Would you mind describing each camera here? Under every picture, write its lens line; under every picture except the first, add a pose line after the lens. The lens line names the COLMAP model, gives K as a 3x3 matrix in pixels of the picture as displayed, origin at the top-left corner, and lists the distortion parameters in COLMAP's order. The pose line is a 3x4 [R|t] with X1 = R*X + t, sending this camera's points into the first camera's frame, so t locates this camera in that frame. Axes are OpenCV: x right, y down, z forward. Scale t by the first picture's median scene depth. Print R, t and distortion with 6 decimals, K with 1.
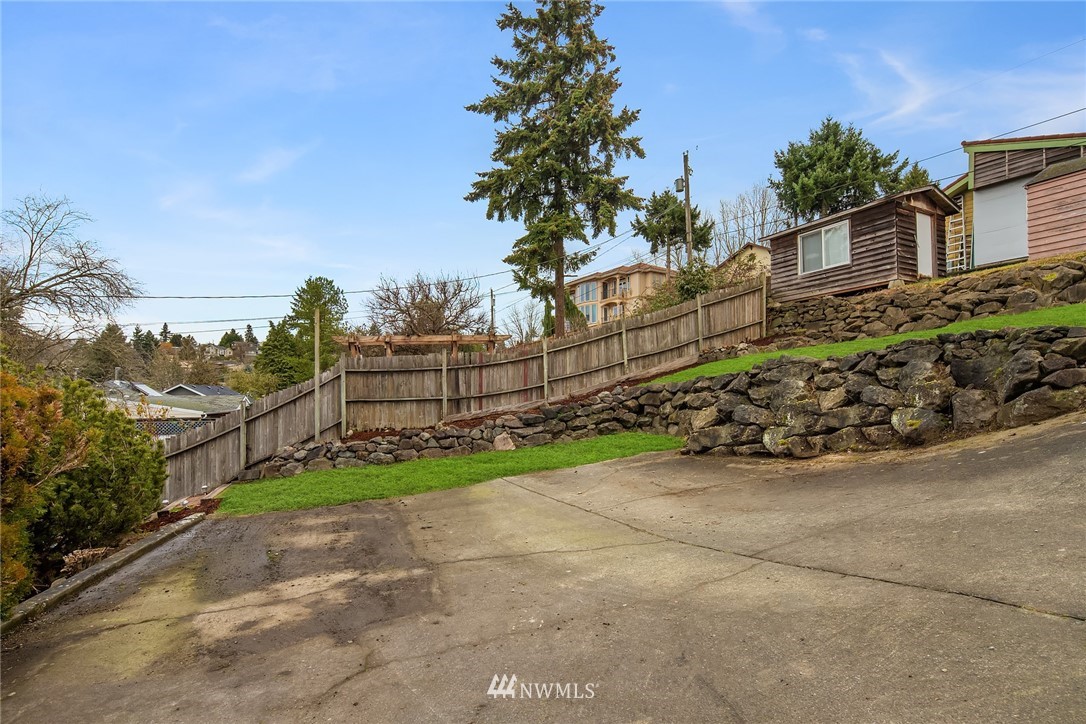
lens RADIAL K [[532.6, 0, 541.4], [0, 532.6, 389.2], [0, 0, 1]] dist [-0.000030, -0.001215]
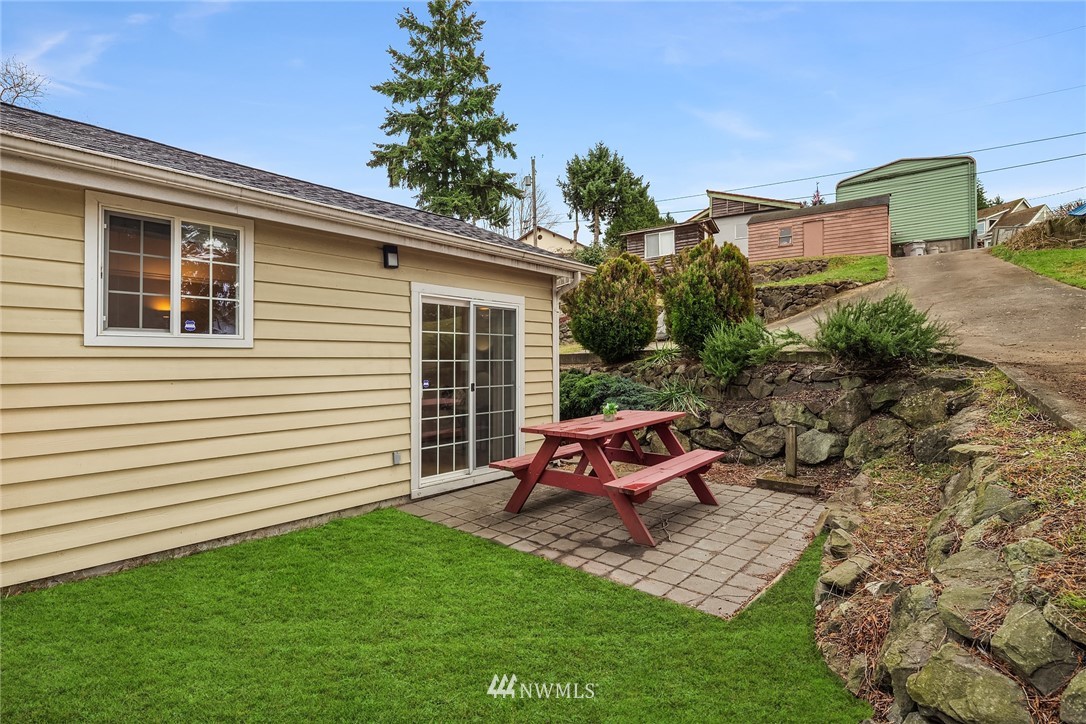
lens RADIAL K [[532.6, 0, 547.4], [0, 532.6, 357.2], [0, 0, 1]] dist [-0.000030, -0.001215]
pose [[0.878237, 0.001536, 0.478224, -0.350599], [-0.001653, 0.999999, -0.000177, 0.060090], [-0.478224, -0.000635, 0.878238, -0.200227]]
